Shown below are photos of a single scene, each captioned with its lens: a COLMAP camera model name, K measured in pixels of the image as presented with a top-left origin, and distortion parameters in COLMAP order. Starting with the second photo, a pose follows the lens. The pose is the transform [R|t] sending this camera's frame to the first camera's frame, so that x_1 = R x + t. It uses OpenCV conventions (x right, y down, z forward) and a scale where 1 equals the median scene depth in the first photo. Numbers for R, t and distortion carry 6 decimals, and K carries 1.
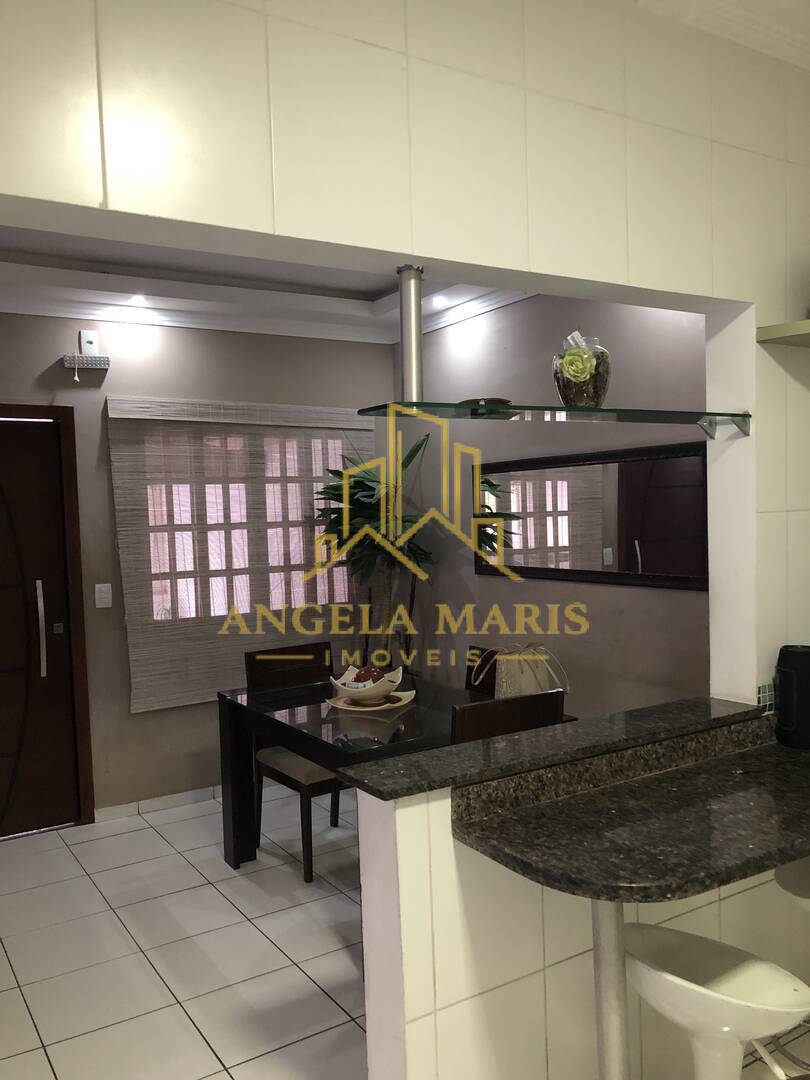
lens RADIAL K [[870.6, 0, 387.8], [0, 870.6, 561.6], [0, 0, 1]] dist [-0.006743, 0.007500]
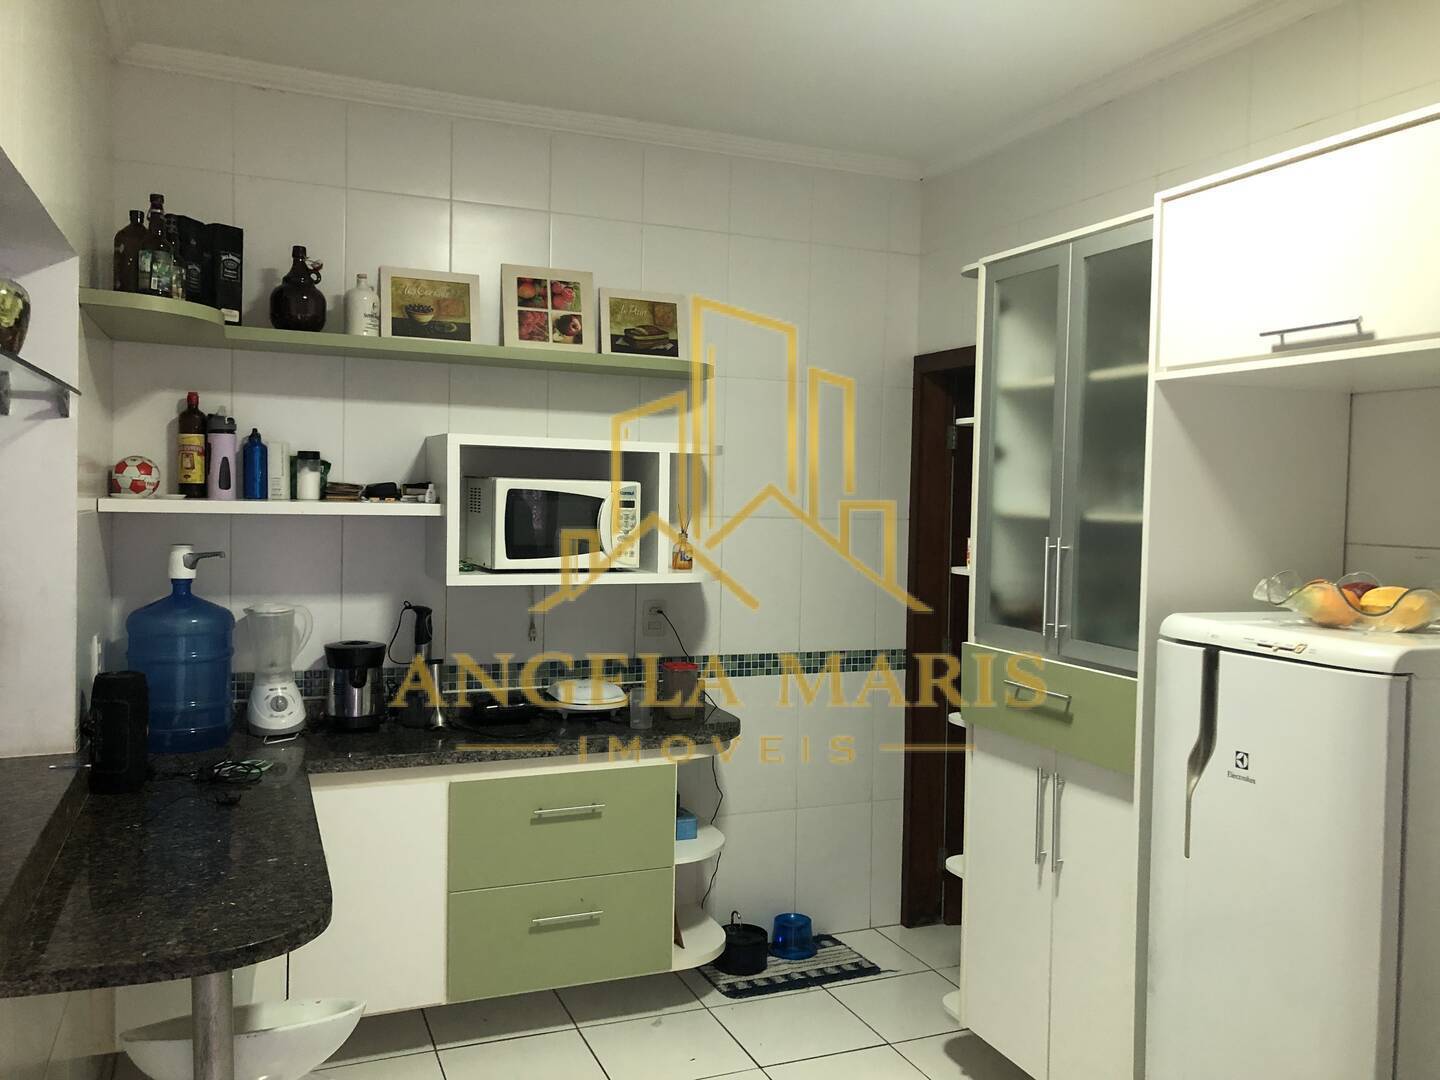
lens RADIAL K [[1185.8, 0, 720.0], [0, 1185.8, 540.0], [0, 0, 1]] dist [0.003165, 0.004289]
pose [[0.160518, -0.002453, 0.987030, -0.596757], [0.033989, 0.999418, -0.003044, -0.007821], [-0.986447, 0.034036, 0.160508, 0.244504]]
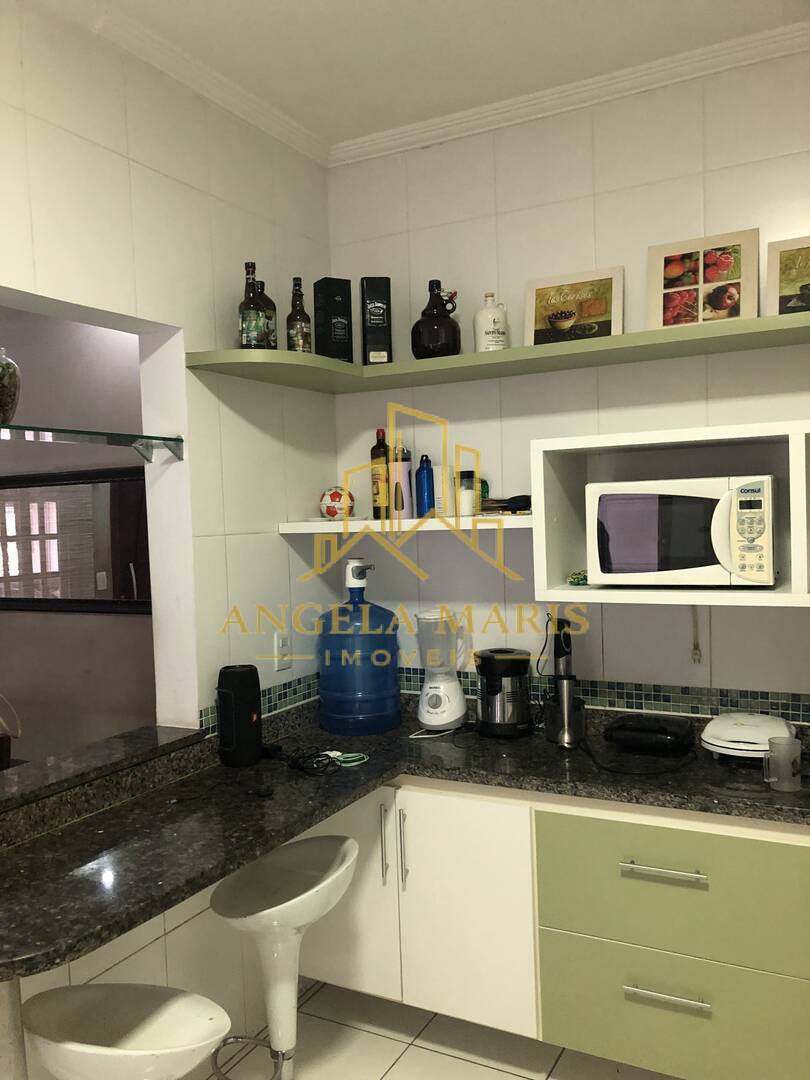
lens RADIAL K [[870.6, 0, 387.8], [0, 870.6, 561.6], [0, 0, 1]] dist [-0.006743, 0.007500]
pose [[0.869185, -0.025438, 0.493833, 0.128396], [0.036880, 0.999229, -0.013439, -0.006159], [-0.493111, 0.029893, 0.869453, 0.017217]]
